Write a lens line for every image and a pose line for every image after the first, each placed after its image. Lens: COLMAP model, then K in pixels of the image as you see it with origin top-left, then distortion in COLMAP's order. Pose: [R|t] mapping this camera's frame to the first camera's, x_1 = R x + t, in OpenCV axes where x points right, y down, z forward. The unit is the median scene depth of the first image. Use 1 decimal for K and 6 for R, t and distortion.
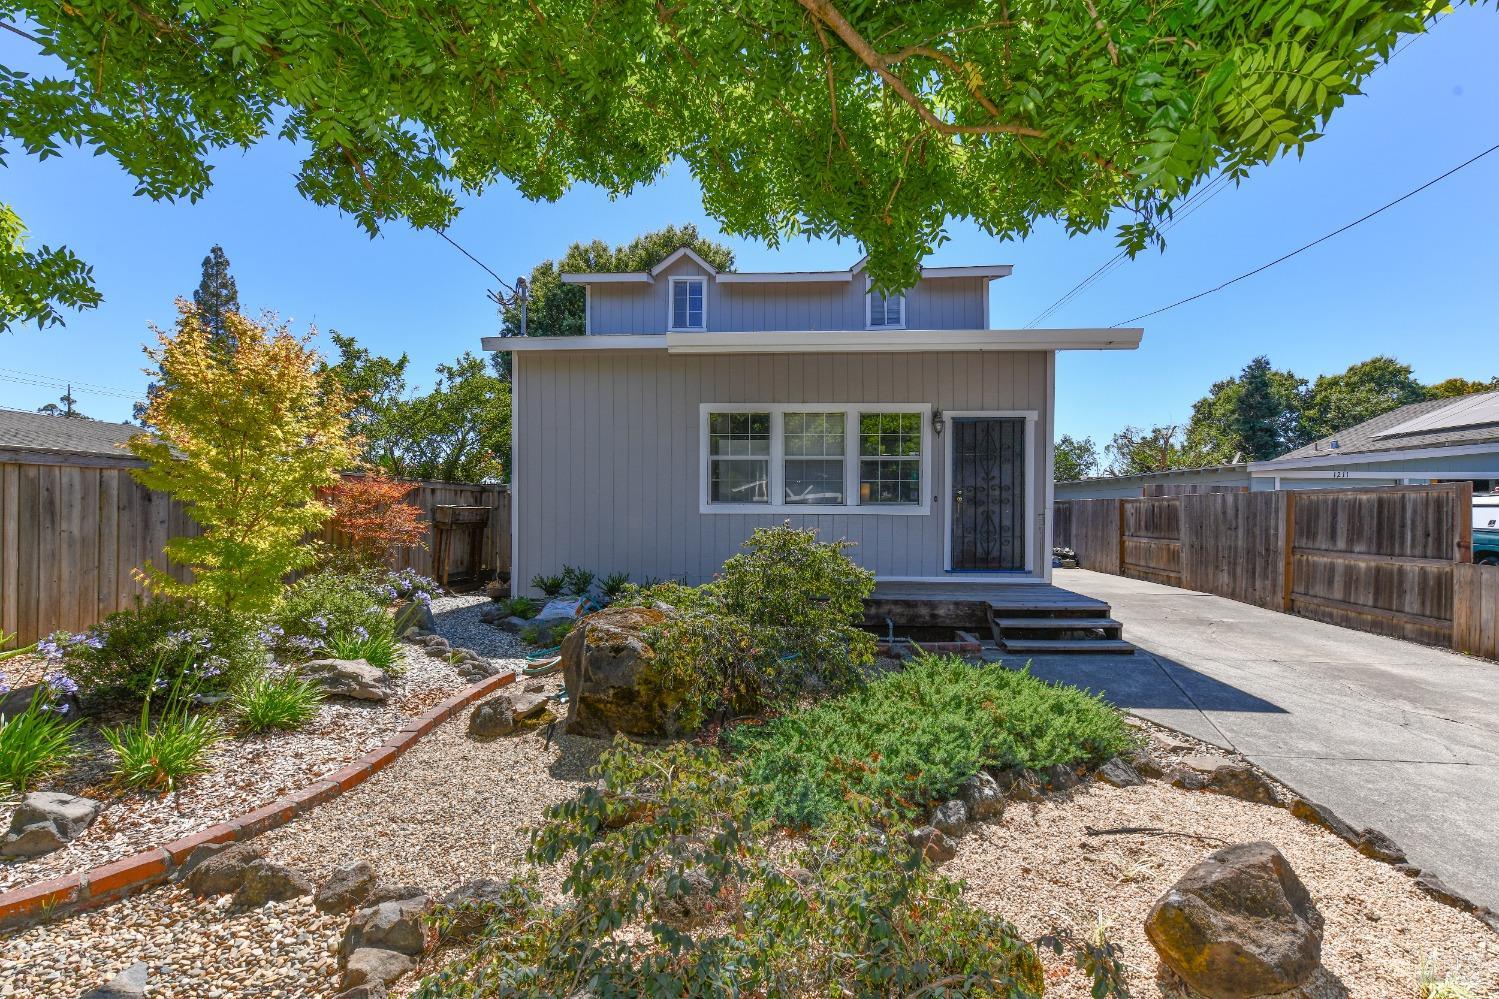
lens RADIAL K [[659.7, 0, 745.3], [0, 659.7, 510.1], [0, 0, 1]] dist [0.002043, -0.001478]
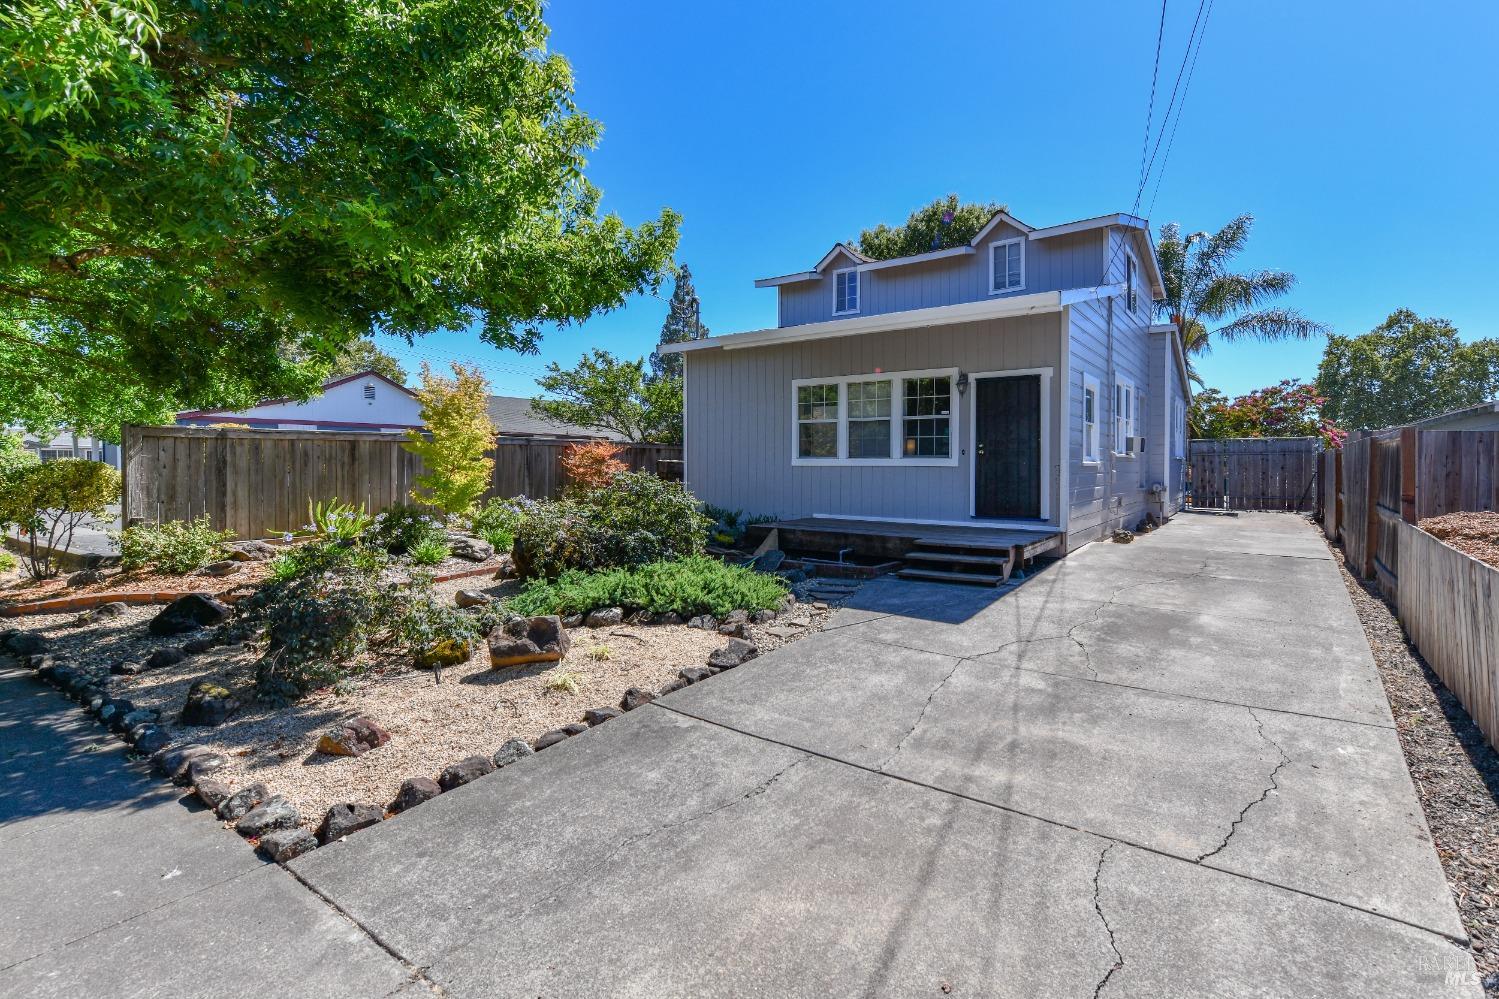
lens RADIAL K [[670.3, 0, 825.4], [0, 670.3, 463.5], [0, 0, 1]] dist [-0.000105, 0.000139]
pose [[0.870243, -0.002694, -0.492615, 0.628292], [0.001122, 0.999993, -0.003486, 0.005802], [0.492621, 0.002481, 0.870241, -0.104106]]
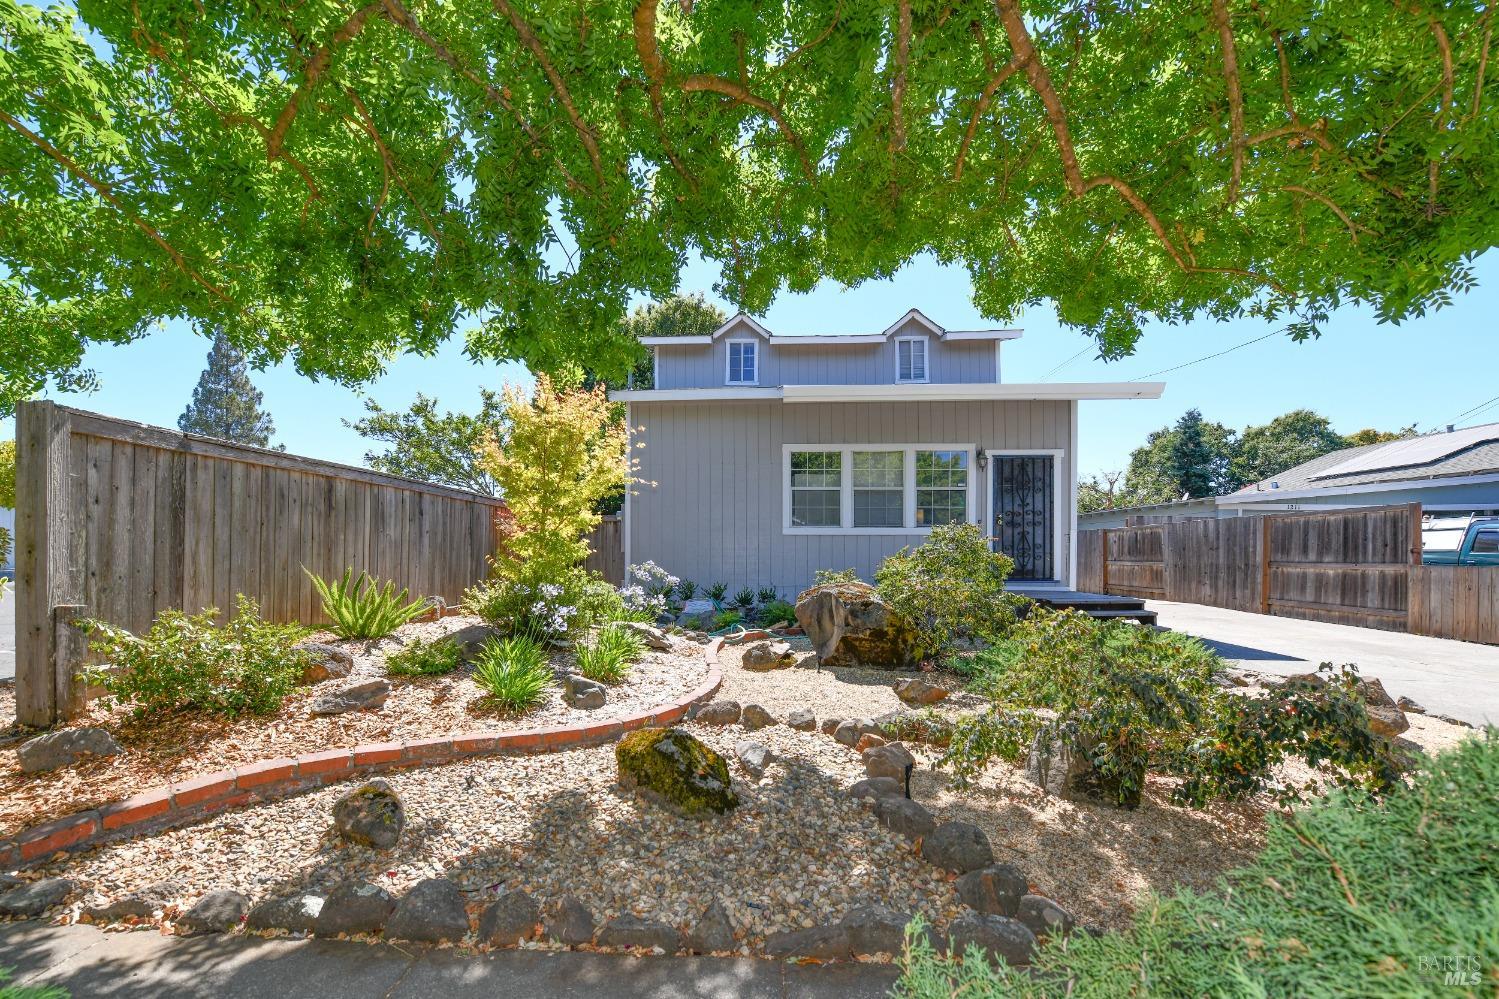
lens RADIAL K [[628.8, 0, 679.9], [0, 628.8, 552.4], [0, 0, 1]] dist [-0.015257, -0.000462]
pose [[0.999950, -0.001158, -0.009897, -0.246374], [0.001096, 0.999979, -0.006332, 0.044622], [0.009904, 0.006321, 0.999931, -0.156870]]
